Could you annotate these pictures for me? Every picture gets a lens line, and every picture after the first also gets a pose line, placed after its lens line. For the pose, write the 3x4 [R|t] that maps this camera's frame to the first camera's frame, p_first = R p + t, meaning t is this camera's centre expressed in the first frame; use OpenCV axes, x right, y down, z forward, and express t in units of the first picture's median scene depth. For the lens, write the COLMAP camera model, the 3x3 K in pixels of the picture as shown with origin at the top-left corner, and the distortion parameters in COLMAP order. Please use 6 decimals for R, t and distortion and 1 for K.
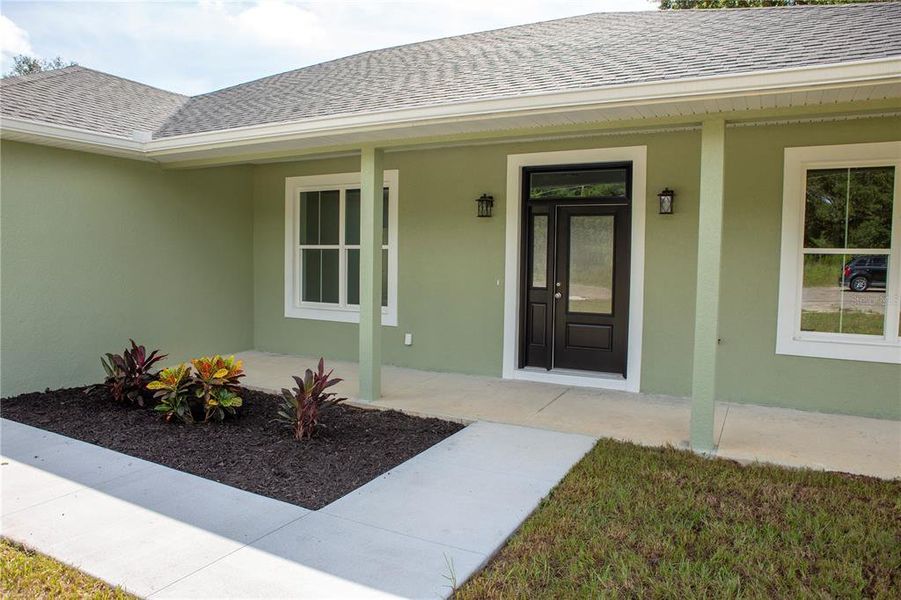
lens RADIAL K [[615.9, 0, 446.1], [0, 615.9, 294.0], [0, 0, 1]] dist [-0.097972, 0.062304]
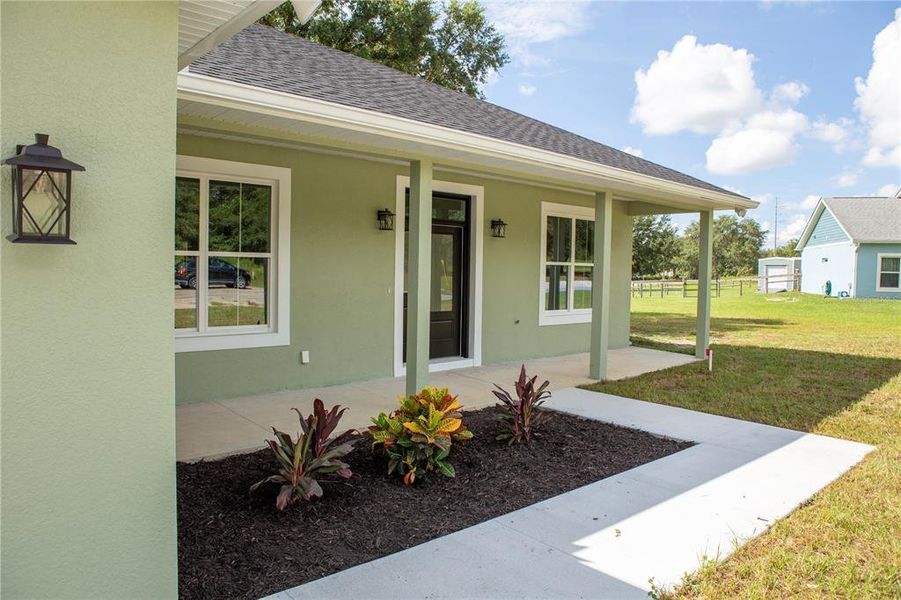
lens RADIAL K [[615.9, 0, 450.0], [0, 615.9, 297.4], [0, 0, 1]] dist [-0.097972, 0.062304]
pose [[0.346082, -0.052397, 0.936740, -0.911368], [0.043769, 0.998254, 0.039667, -0.045474], [-0.937183, 0.027272, 0.347771, 0.527234]]
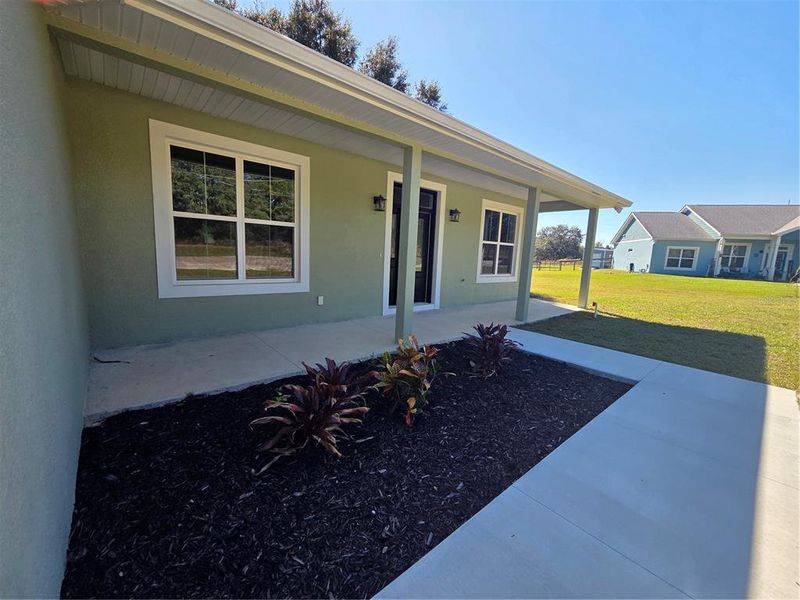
lens RADIAL K [[327.3, 0, 396.3], [0, 327.3, 298.2], [0, 0, 1]] dist [0.002494, 0.000117]
pose [[0.362098, -0.128529, 0.923236, -0.682213], [0.017679, 0.991217, 0.131059, -0.018631], [-0.931972, -0.031134, 0.361190, 0.672560]]
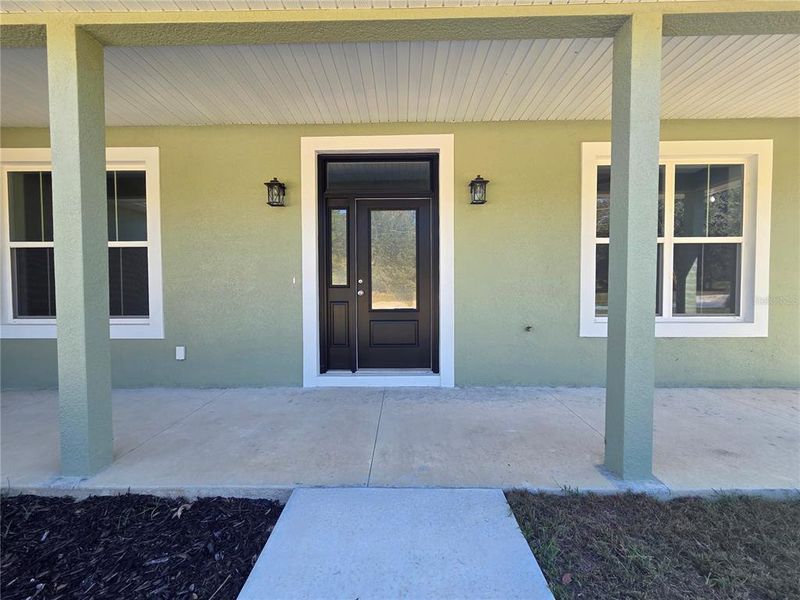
lens RADIAL K [[327.3, 0, 396.1], [0, 327.3, 300.9], [0, 0, 1]] dist [0.002494, 0.000117]
pose [[0.889808, -0.031267, 0.455262, -0.001434], [0.044758, 0.998819, -0.018882, 0.026887], [-0.454134, 0.037178, 0.890157, 0.518111]]
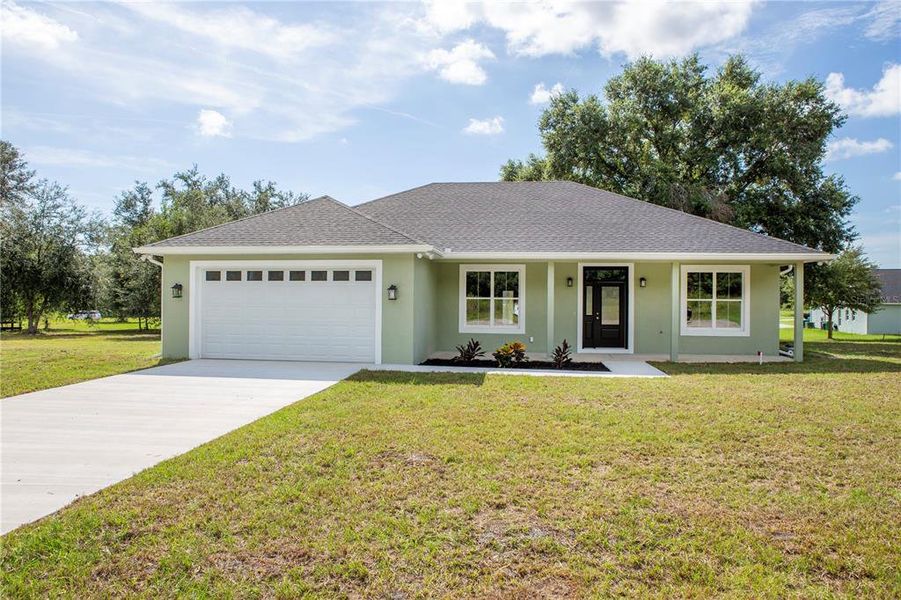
lens RADIAL K [[615.9, 0, 445.7], [0, 615.9, 293.7], [0, 0, 1]] dist [-0.097972, 0.062304]
pose [[0.934623, -0.001714, 0.355635, -1.267184], [0.025535, 0.997731, -0.062297, 0.042358], [-0.354721, 0.067306, 0.932546, -1.095496]]
